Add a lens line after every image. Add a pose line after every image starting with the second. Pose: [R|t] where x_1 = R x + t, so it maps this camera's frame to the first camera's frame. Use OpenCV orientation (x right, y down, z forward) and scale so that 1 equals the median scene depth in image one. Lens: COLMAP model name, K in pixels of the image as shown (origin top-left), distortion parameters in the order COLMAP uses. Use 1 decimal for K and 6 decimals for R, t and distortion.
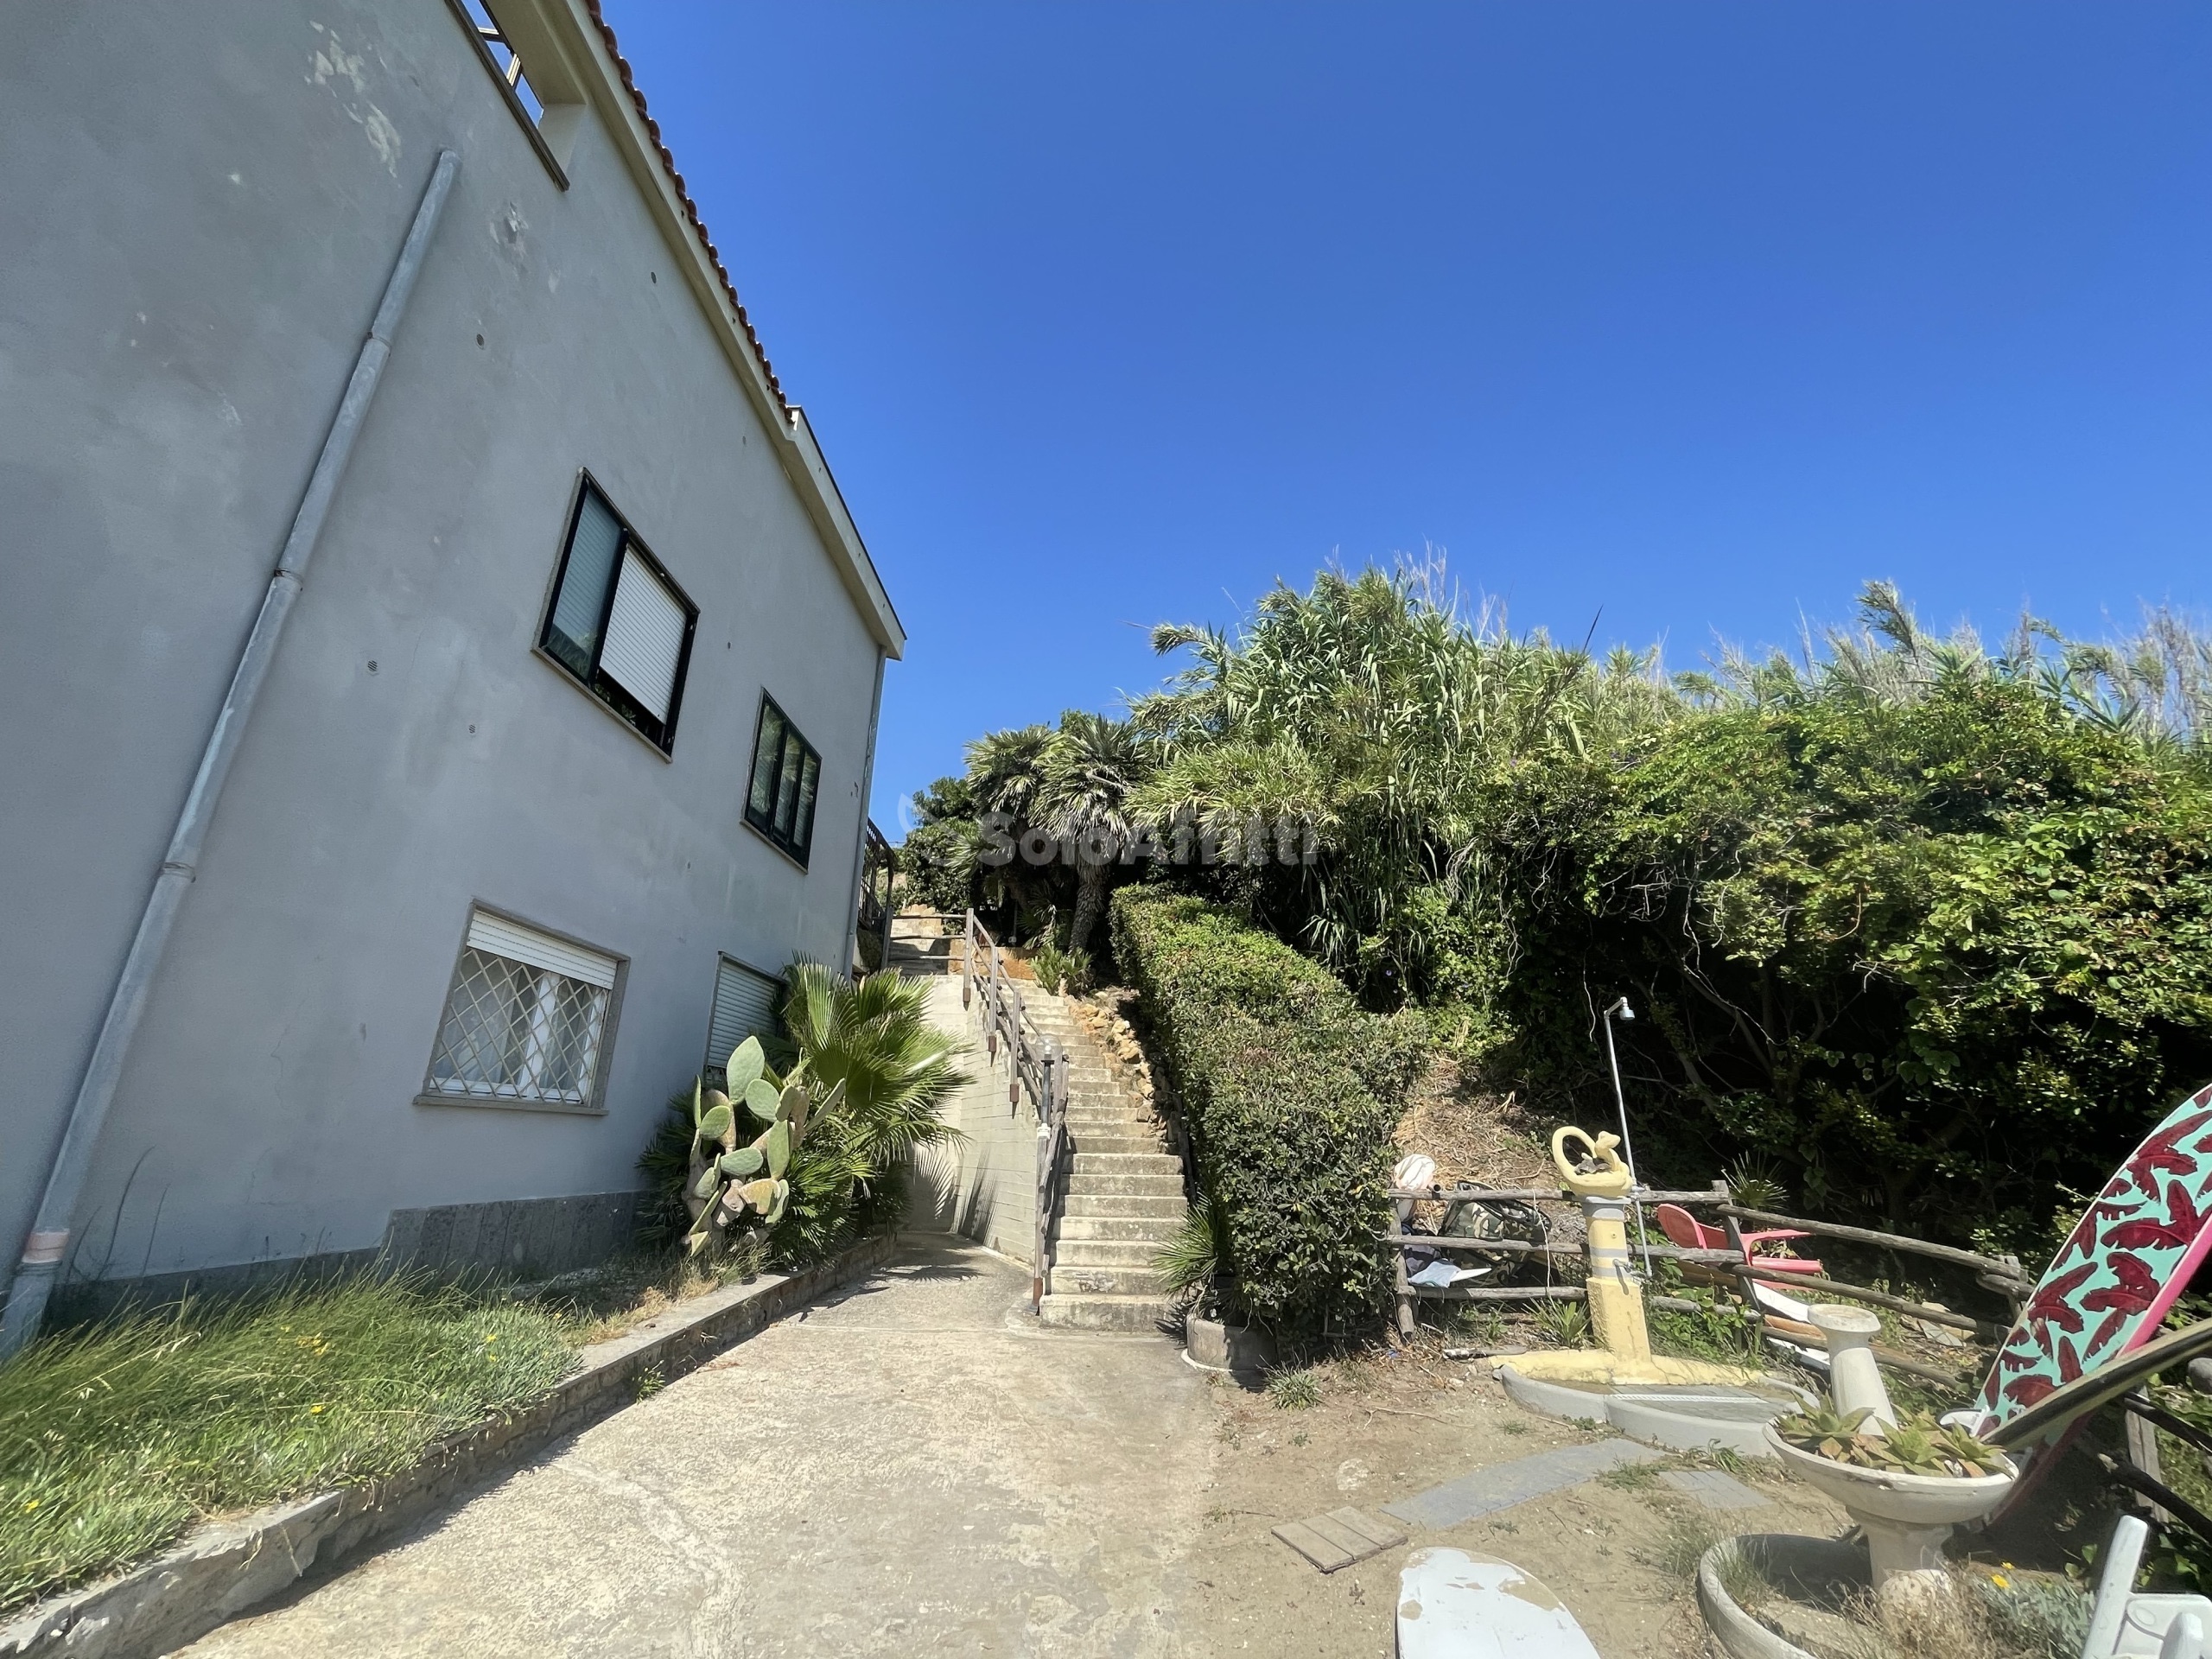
lens RADIAL K [[892.6, 0, 1104.4], [0, 892.6, 831.2], [0, 0, 1]] dist [-0.001421, 0.000528]
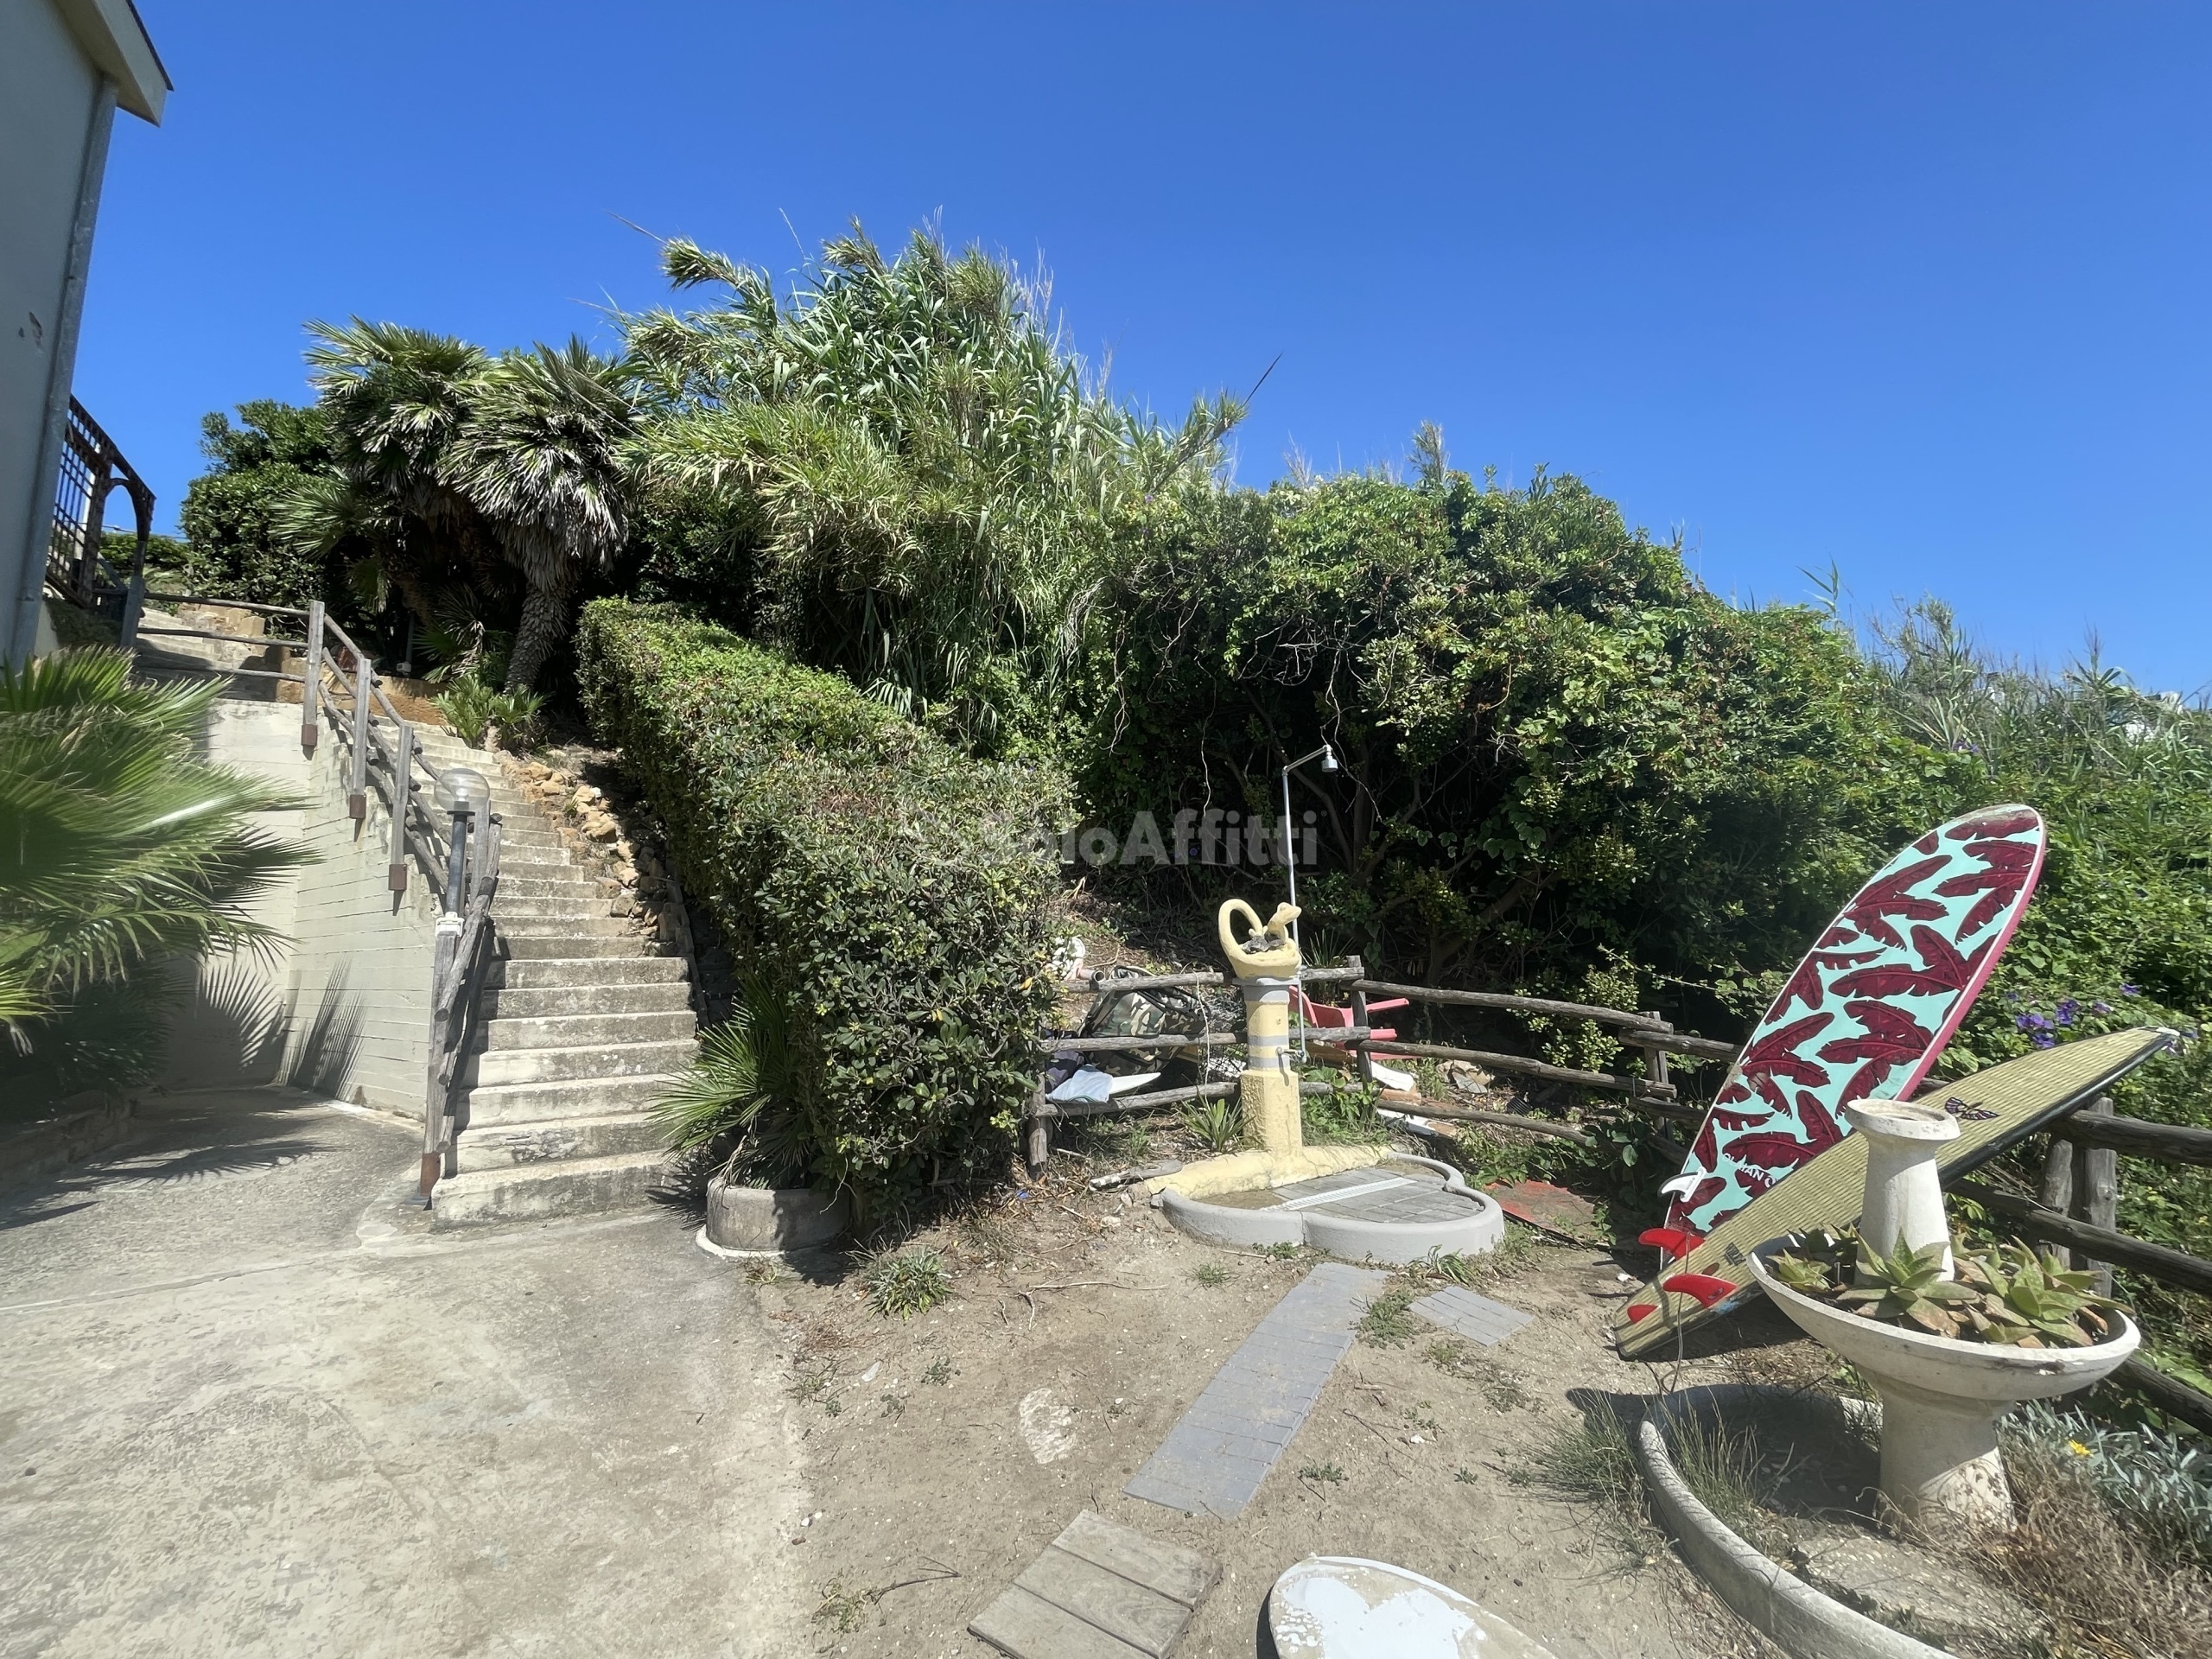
lens RADIAL K [[892.6, 0, 1105.8], [0, 892.6, 831.0], [0, 0, 1]] dist [-0.001421, 0.000528]
pose [[0.846470, 0.038680, 0.531030, -0.020016], [-0.146069, 0.975962, 0.161748, 0.152974], [-0.512009, -0.214481, 0.831772, 0.387723]]
